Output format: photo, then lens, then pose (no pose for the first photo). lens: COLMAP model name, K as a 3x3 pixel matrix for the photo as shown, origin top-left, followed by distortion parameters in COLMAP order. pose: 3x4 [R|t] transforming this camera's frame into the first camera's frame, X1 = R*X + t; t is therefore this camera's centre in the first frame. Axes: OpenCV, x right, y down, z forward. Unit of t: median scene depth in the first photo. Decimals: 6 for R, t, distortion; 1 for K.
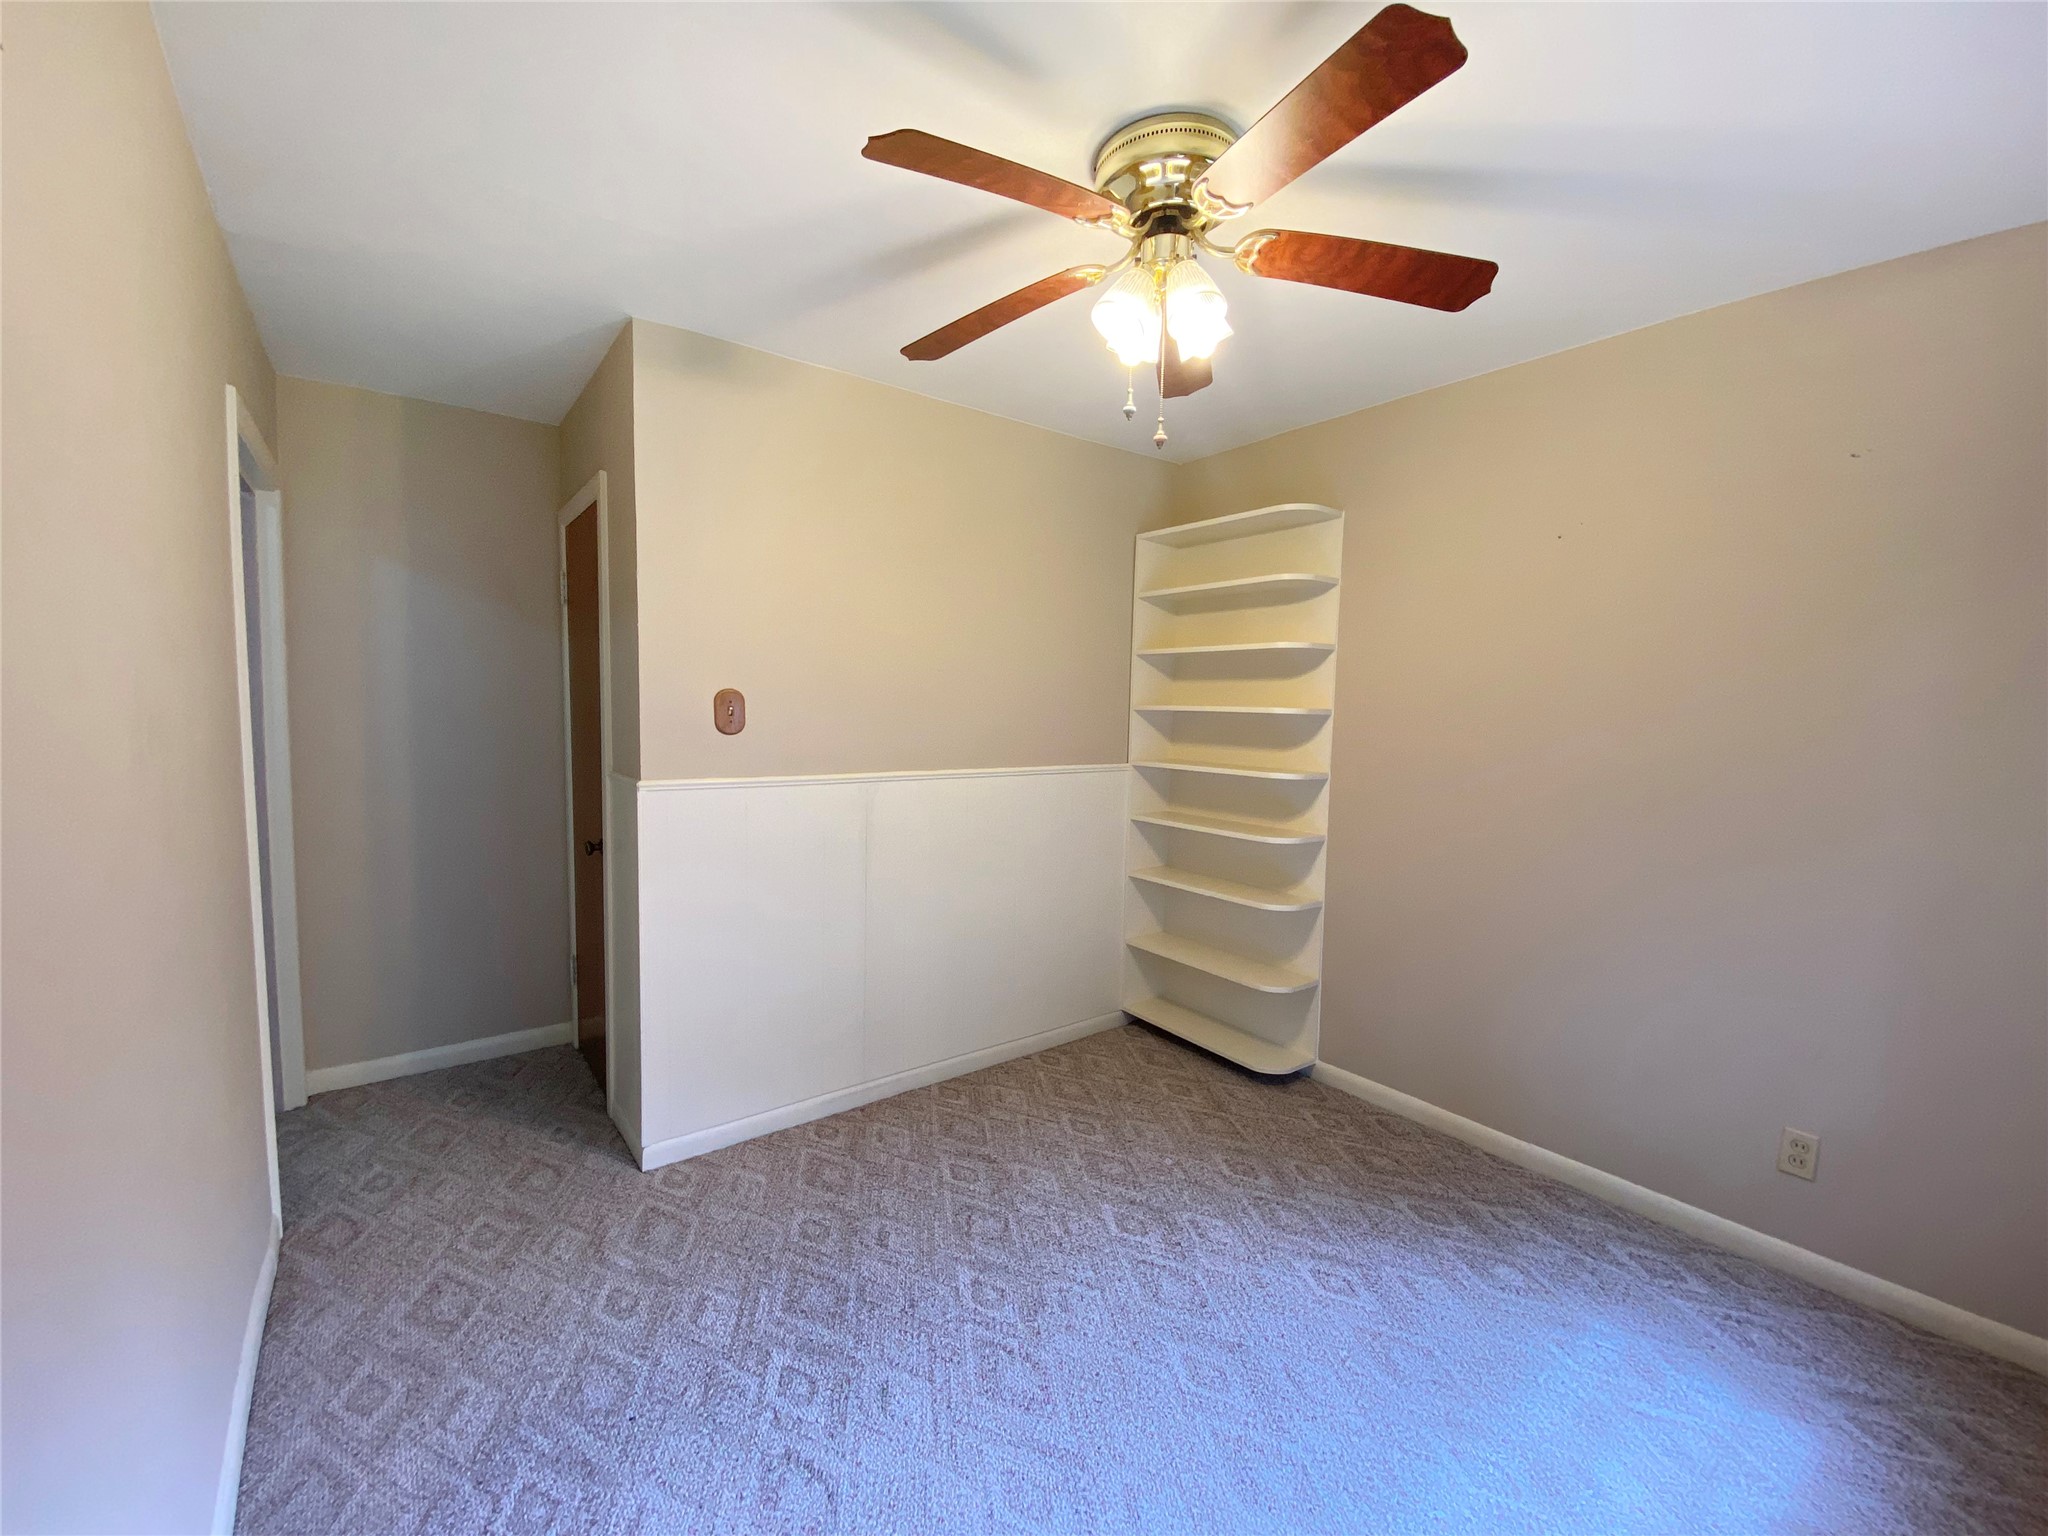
lens RADIAL K [[826.0, 0, 1021.4], [0, 826.0, 756.8], [0, 0, 1]] dist [-0.001106, -0.002057]
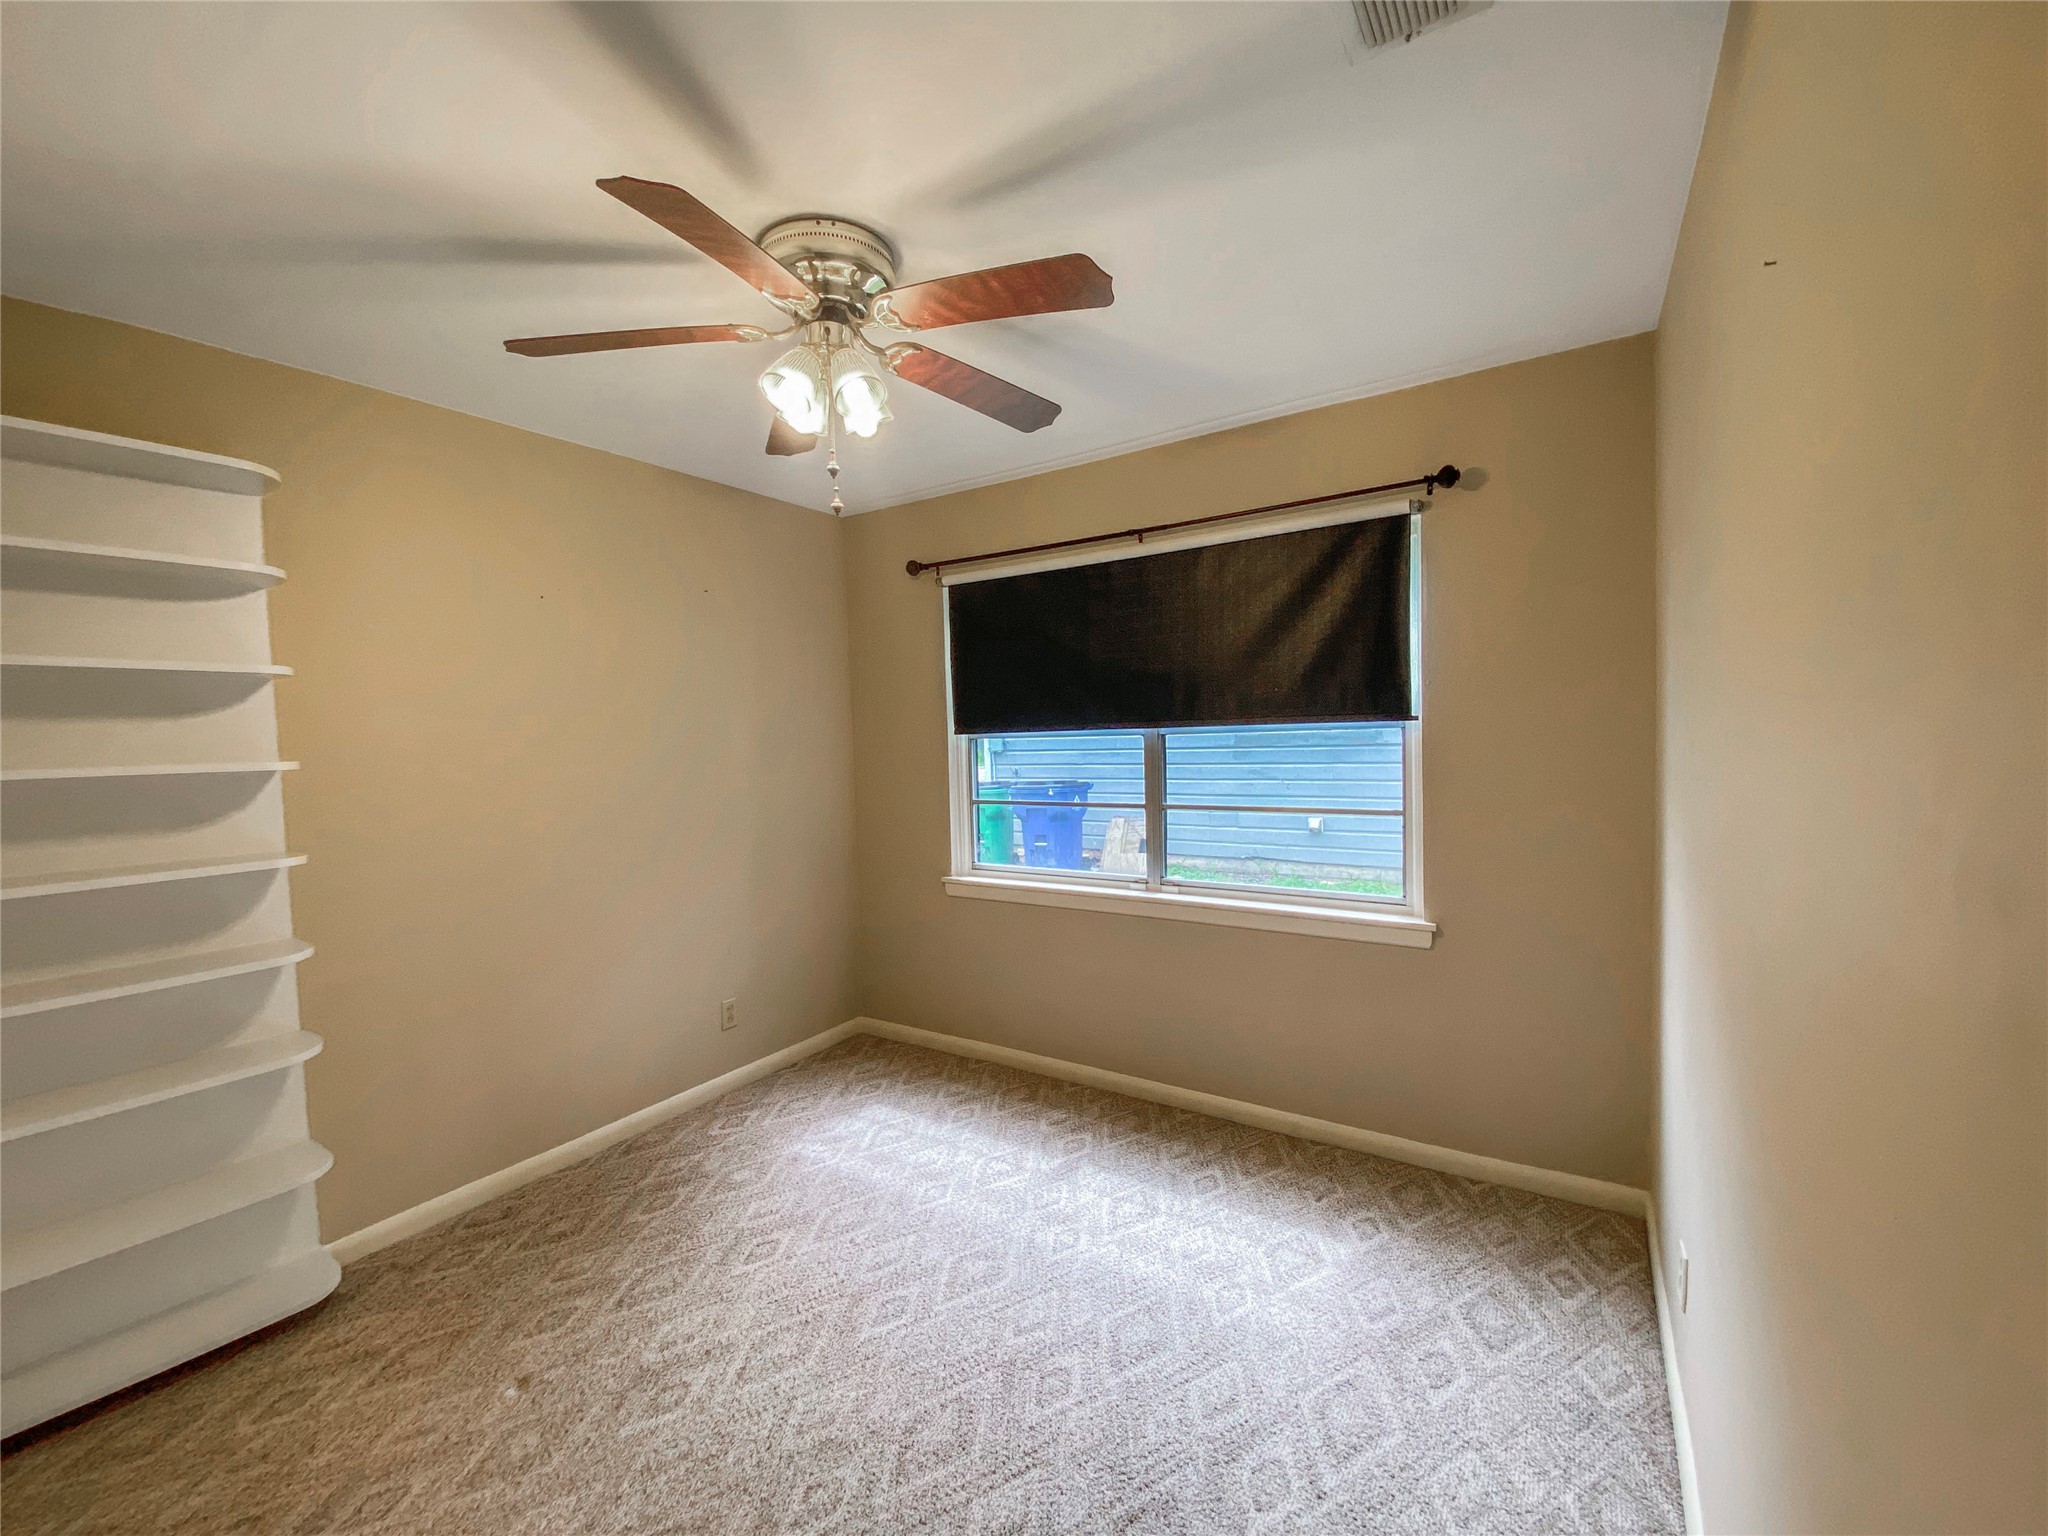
lens RADIAL K [[826.0, 0, 1022.0], [0, 826.0, 778.0], [0, 0, 1]] dist [-0.001106, -0.002057]
pose [[-0.334095, -0.062059, 0.940494, -0.595783], [0.077567, 0.992635, 0.093054, -0.070262], [-0.939342, 0.104041, -0.326820, 0.743172]]
